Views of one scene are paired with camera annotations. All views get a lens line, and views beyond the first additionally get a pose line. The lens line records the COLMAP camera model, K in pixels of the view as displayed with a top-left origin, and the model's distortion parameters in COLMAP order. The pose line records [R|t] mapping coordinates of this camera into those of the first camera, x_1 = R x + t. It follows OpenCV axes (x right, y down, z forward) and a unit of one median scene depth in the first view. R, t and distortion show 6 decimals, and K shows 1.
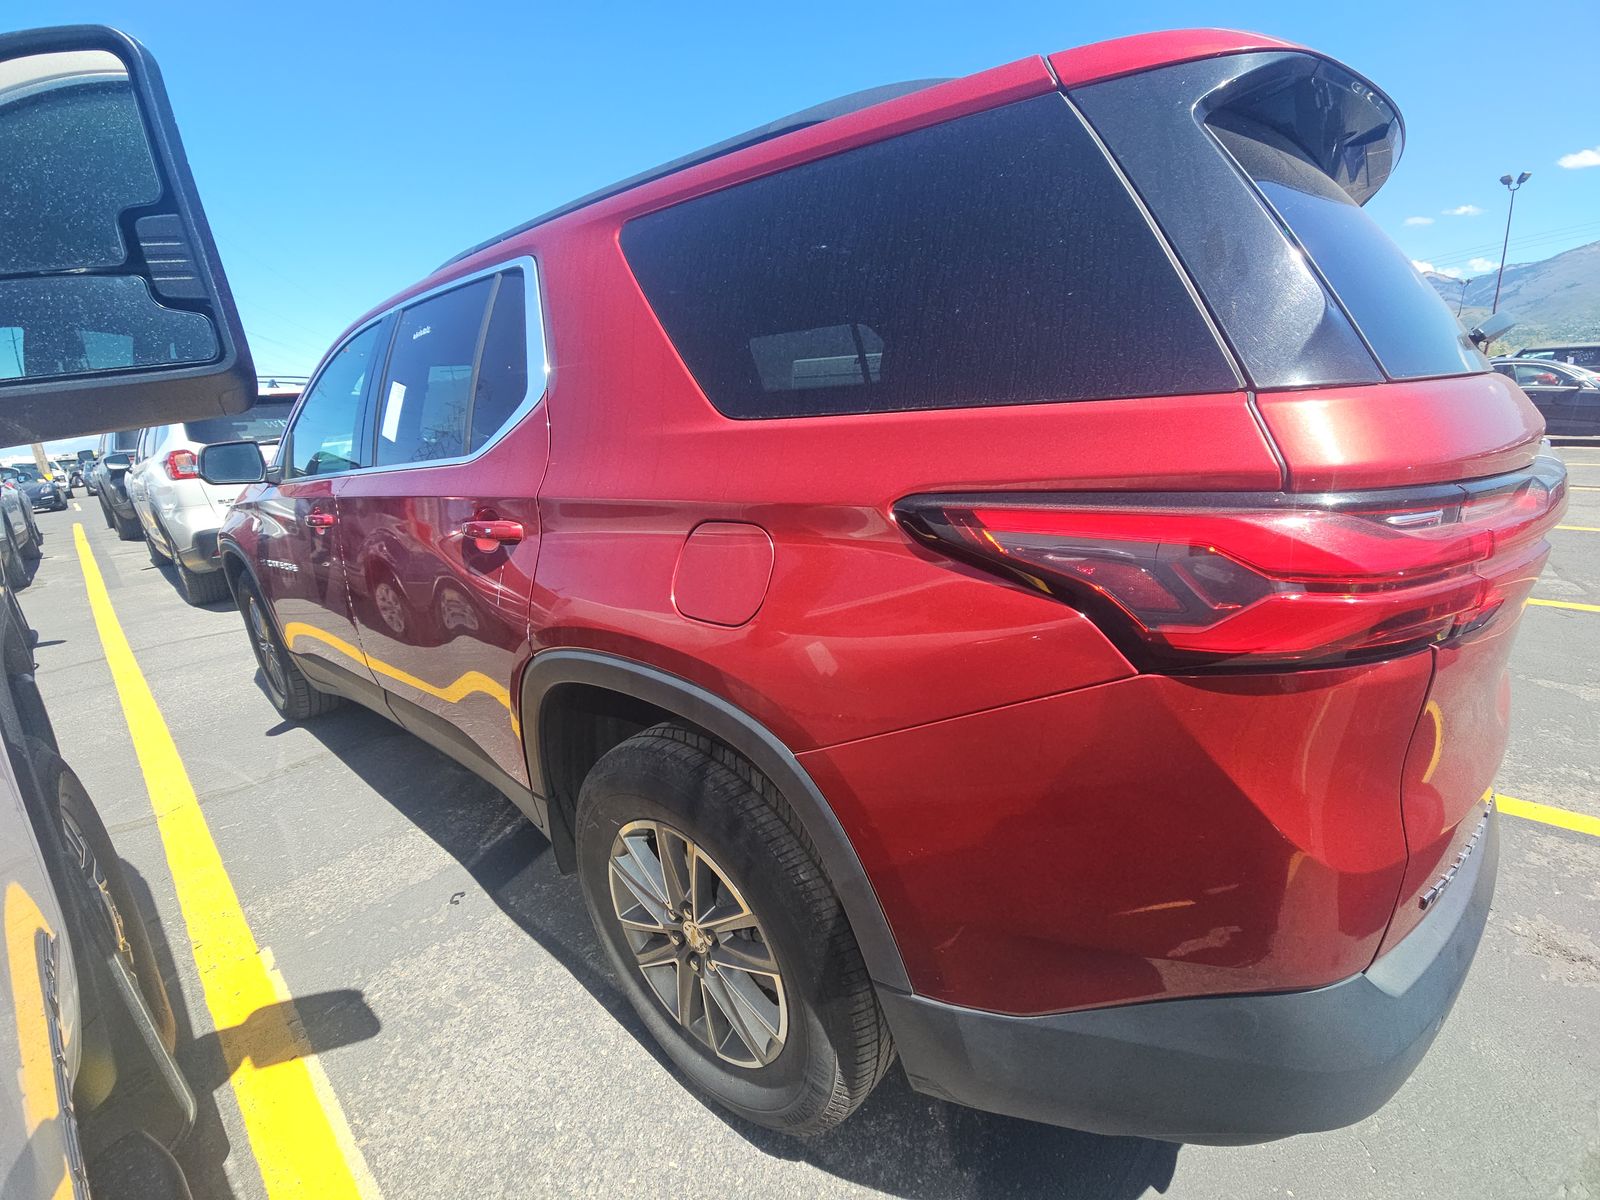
lens RADIAL K [[658.1, 0, 802.3], [0, 658.1, 599.3], [0, 0, 1]] dist [-0.004232, -0.000566]
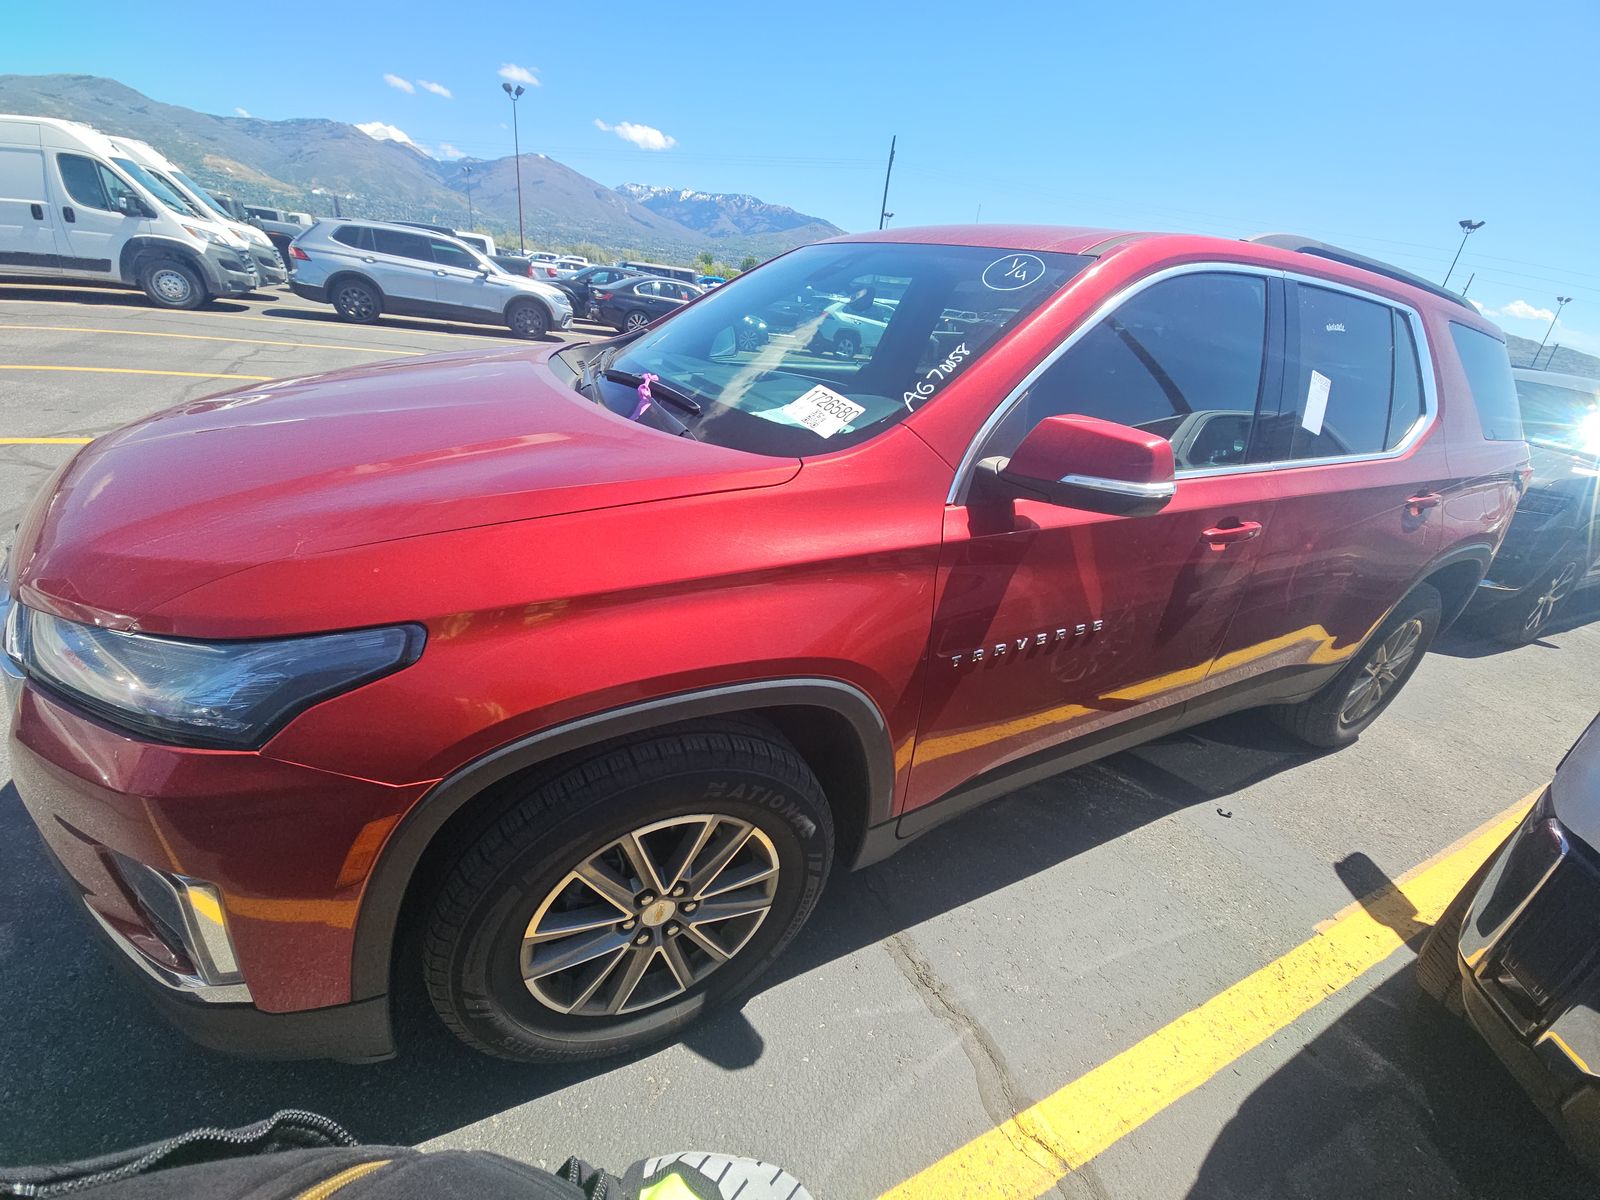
lens RADIAL K [[658.1, 0, 798.1], [0, 658.1, 605.1], [0, 0, 1]] dist [-0.004232, -0.000566]
pose [[0.363823, -0.310748, 0.878105, -1.884898], [0.127518, 0.950452, 0.283515, -0.377897], [-0.922698, 0.008825, 0.385422, 1.350933]]
